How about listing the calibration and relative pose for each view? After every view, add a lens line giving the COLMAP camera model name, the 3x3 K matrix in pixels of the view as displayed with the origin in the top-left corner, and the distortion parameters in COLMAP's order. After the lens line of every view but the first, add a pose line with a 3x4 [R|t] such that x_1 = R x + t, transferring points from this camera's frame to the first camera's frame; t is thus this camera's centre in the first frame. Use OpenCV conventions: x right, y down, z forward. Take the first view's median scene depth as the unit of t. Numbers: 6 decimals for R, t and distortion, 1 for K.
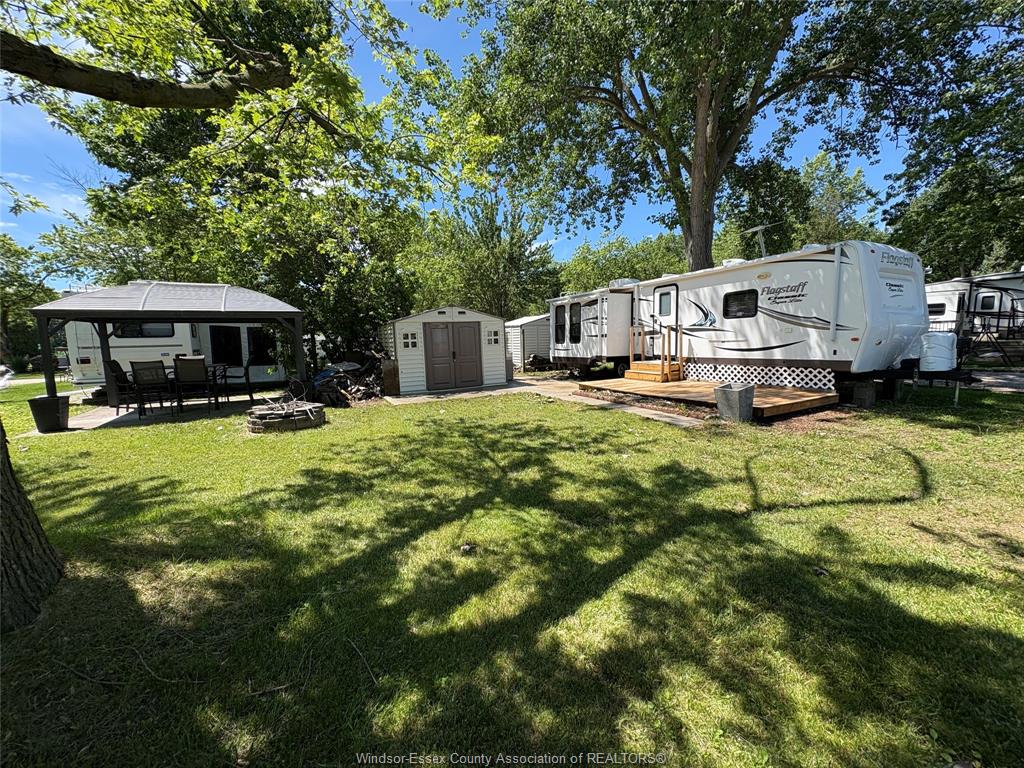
lens RADIAL K [[408.1, 0, 511.3], [0, 408.1, 384.1], [0, 0, 1]] dist [0.000075, 0.000089]
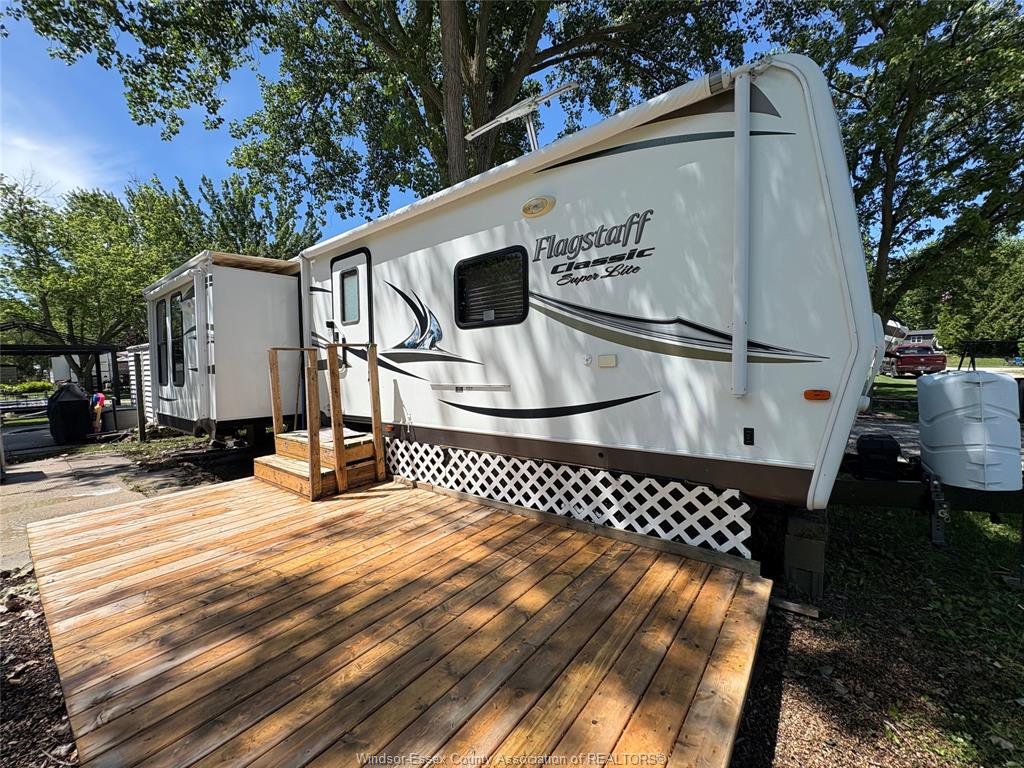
lens RADIAL K [[408.1, 0, 513.0], [0, 408.1, 383.8], [0, 0, 1]] dist [0.000075, 0.000089]
pose [[0.911392, -0.010981, 0.411394, 0.350710], [0.040847, 0.997122, -0.063876, -0.070483], [-0.409508, 0.075020, 0.909217, 0.543036]]
